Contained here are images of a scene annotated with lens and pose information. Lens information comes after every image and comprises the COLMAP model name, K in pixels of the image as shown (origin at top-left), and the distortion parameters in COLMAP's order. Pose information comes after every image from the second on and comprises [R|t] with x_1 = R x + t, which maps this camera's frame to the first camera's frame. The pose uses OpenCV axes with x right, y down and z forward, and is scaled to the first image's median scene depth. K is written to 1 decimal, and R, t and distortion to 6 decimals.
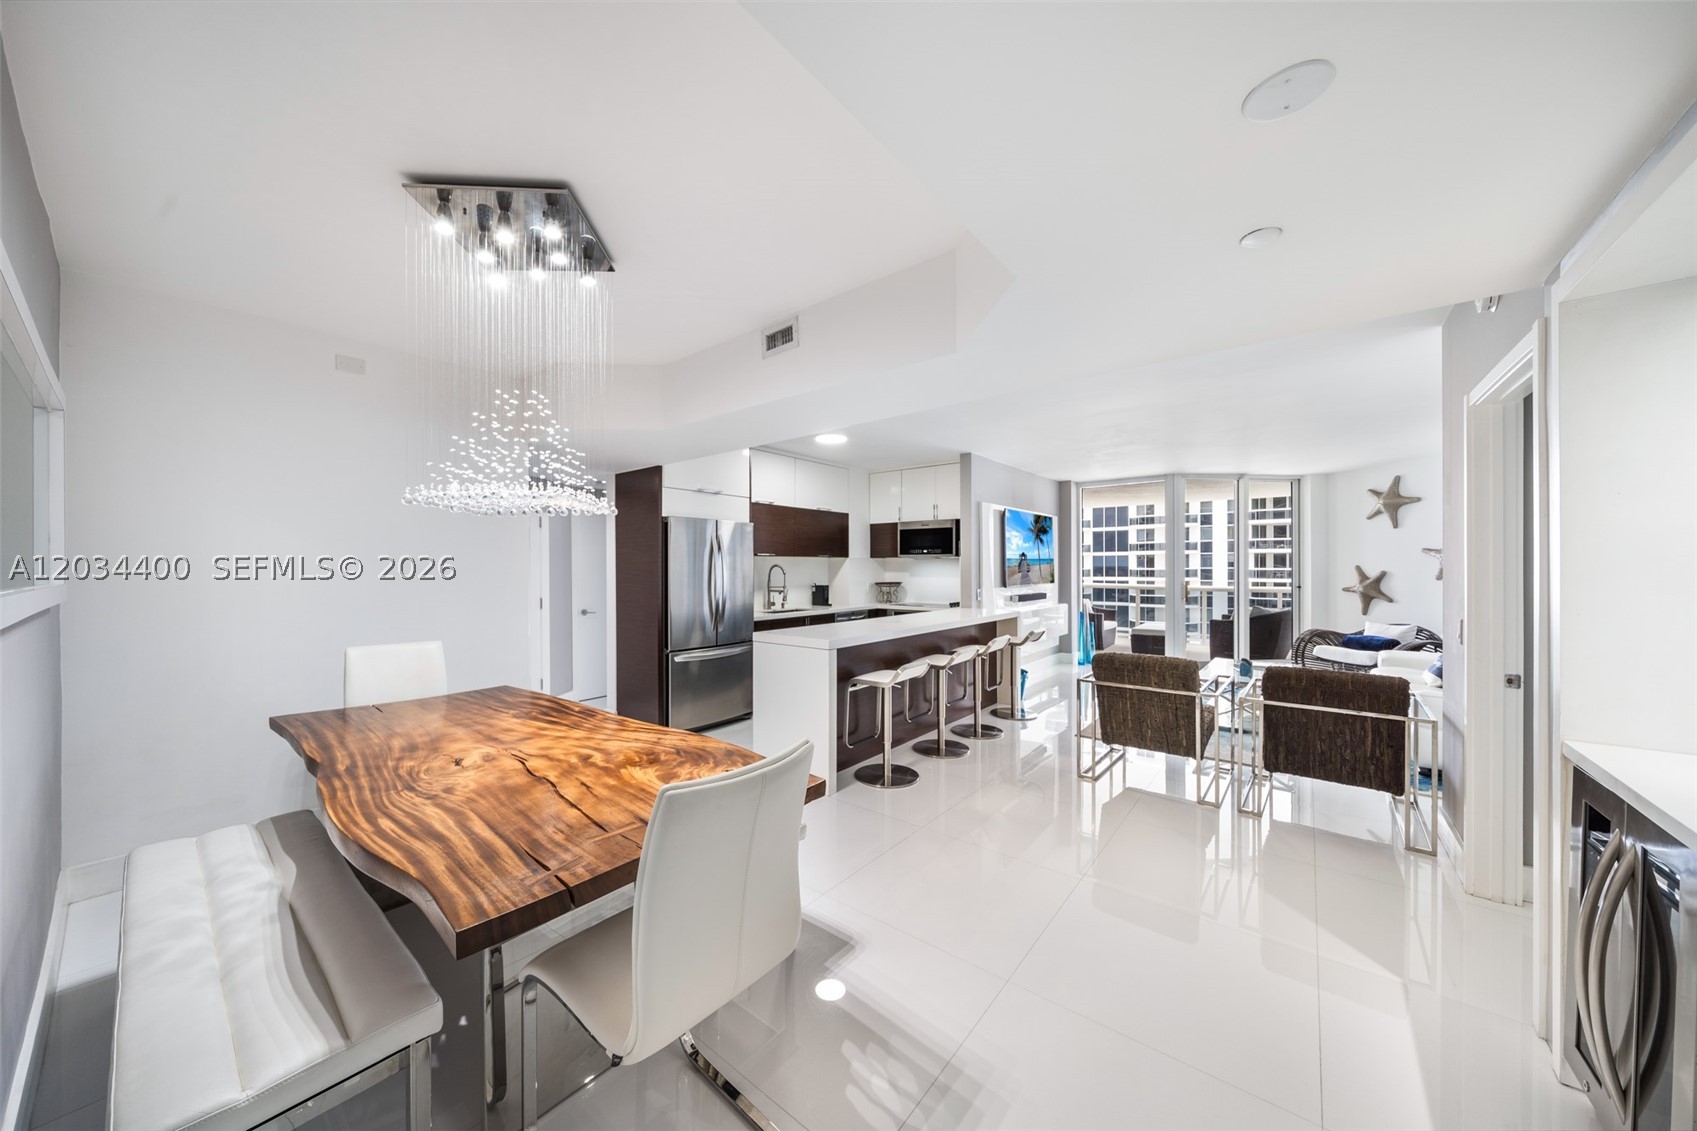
lens RADIAL K [[587.3, 0, 841.1], [0, 587.3, 568.4], [0, 0, 1]] dist [-0.001427, -0.000349]
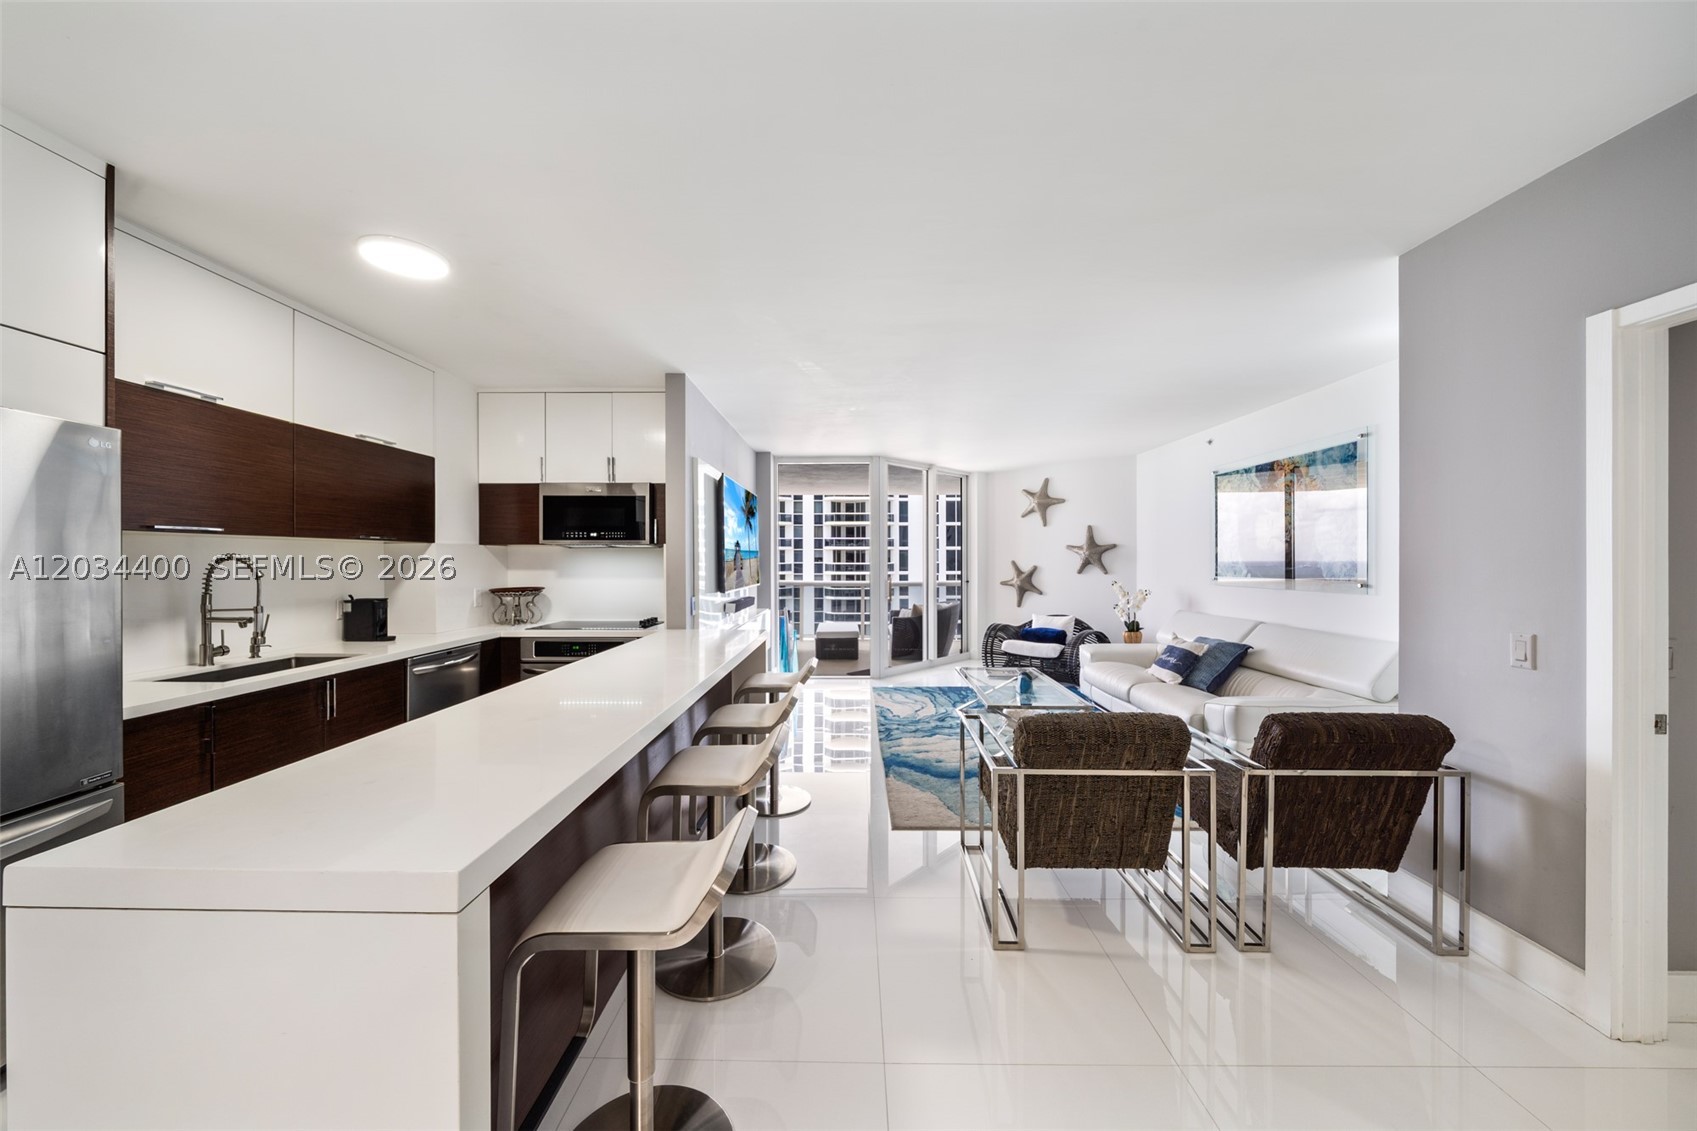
lens RADIAL K [[587.3, 0, 847.2], [0, 587.3, 556.5], [0, 0, 1]] dist [-0.001427, -0.000349]
pose [[0.787920, 0.006374, 0.615745, -0.019747], [0.000185, 0.999944, -0.010588, -0.000744], [-0.615778, 0.008457, 0.787874, 0.358980]]
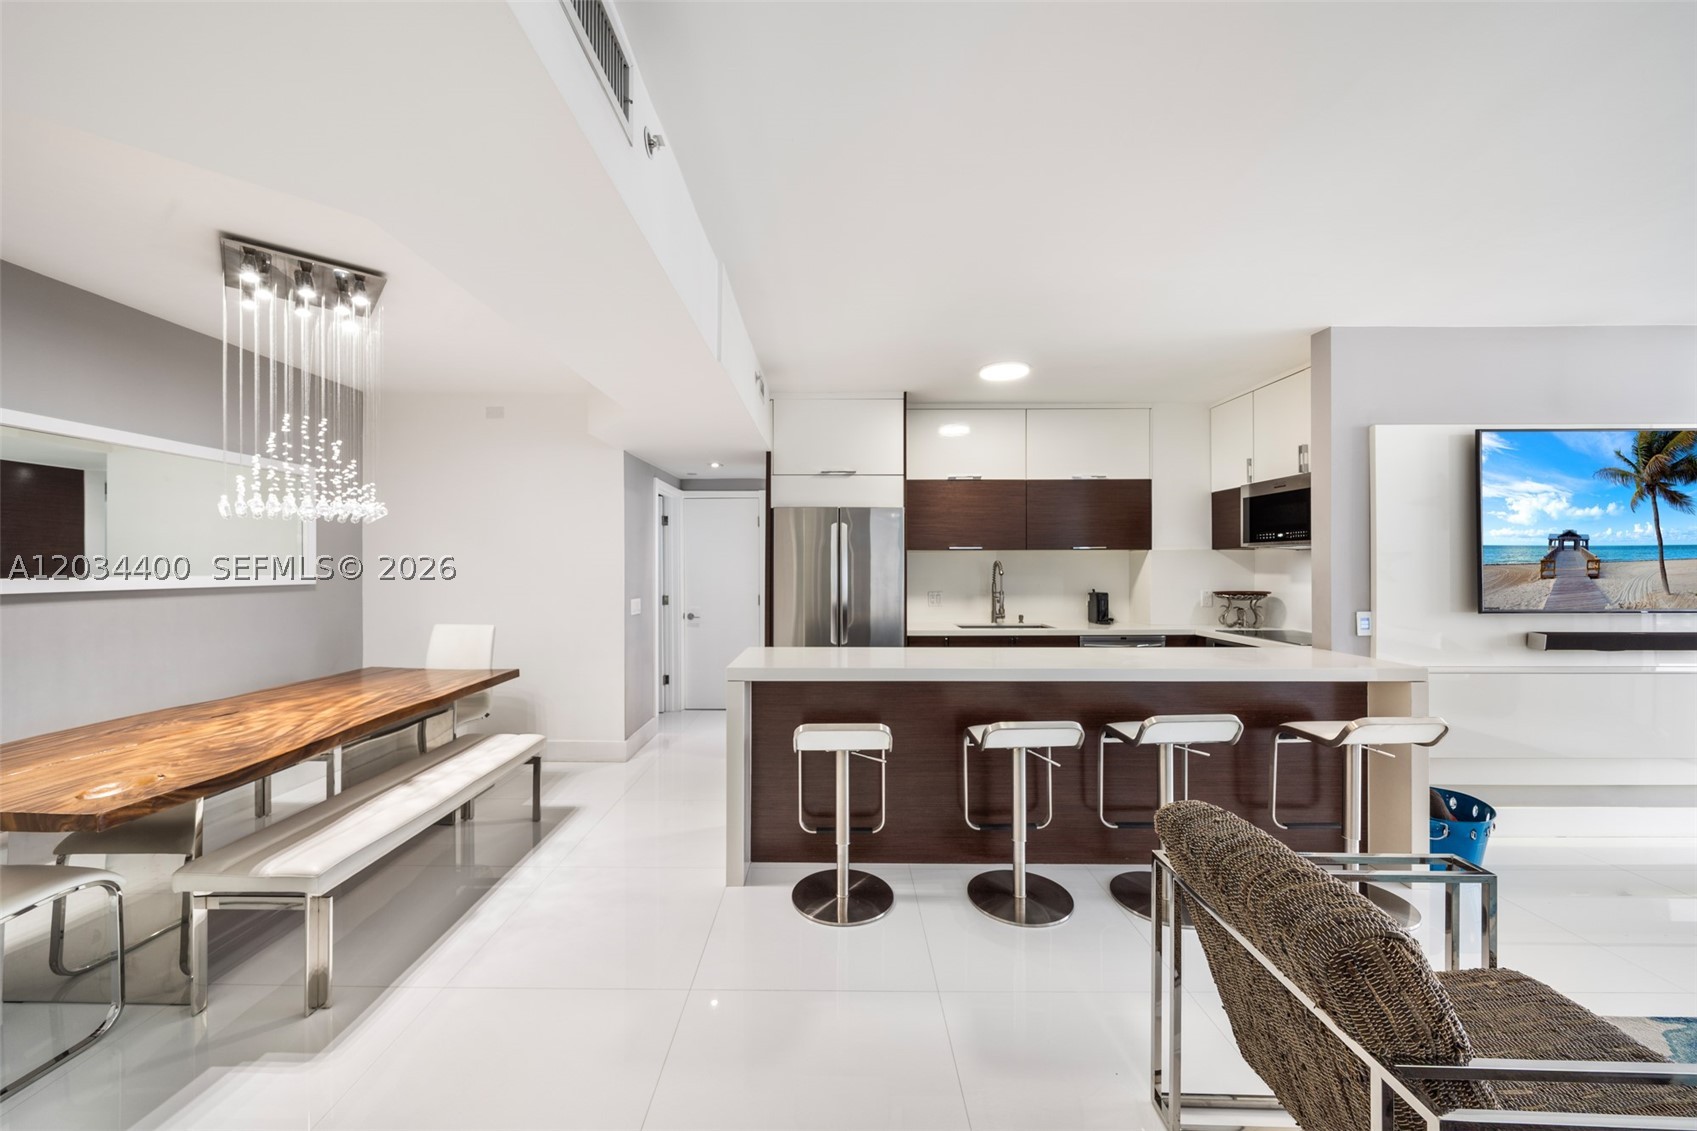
lens RADIAL K [[629.4, 0, 826.3], [0, 629.4, 566.0], [0, 0, 1]] dist [-0.001490, 0.000113]
pose [[0.617428, 0.001904, -0.786625, 0.324120], [-0.002198, 0.999997, 0.000695, -0.000856], [0.786624, 0.001300, 0.617431, 0.309672]]
